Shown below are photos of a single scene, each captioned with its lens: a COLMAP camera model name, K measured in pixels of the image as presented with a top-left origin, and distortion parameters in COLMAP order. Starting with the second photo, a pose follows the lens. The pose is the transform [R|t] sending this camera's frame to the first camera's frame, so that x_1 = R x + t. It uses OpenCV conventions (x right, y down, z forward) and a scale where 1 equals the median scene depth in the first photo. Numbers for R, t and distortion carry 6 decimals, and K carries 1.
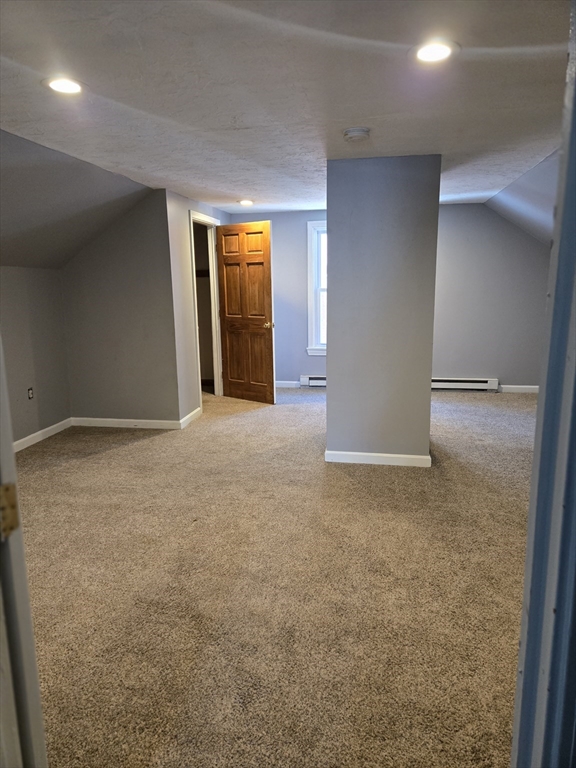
lens RADIAL K [[518.0, 0, 297.2], [0, 518.0, 384.0], [0, 0, 1]] dist [0.083452, -0.073089]
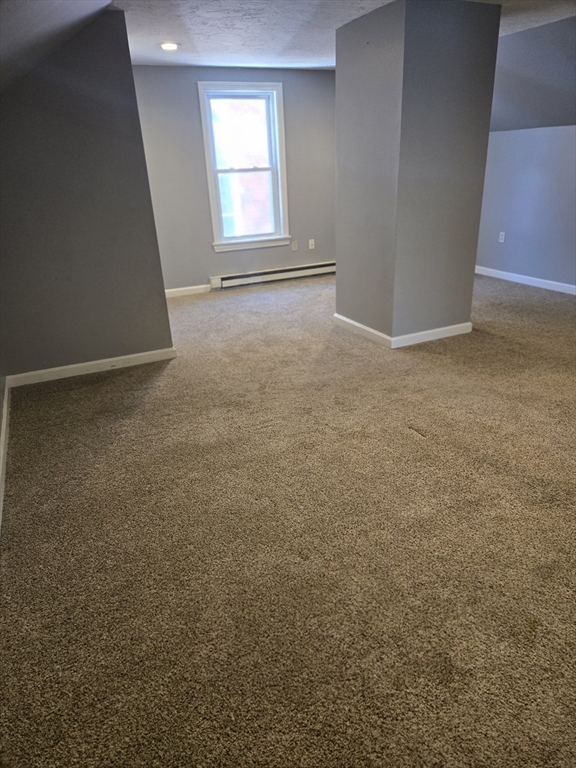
lens RADIAL K [[516.3, 0, 291.8], [0, 516.3, 386.7], [0, 0, 1]] dist [0.091665, -0.074150]
pose [[0.811665, -0.249700, 0.528063, -0.554037], [0.144105, 0.961682, 0.233242, -0.032727], [-0.566069, -0.113218, 0.816546, 0.259873]]
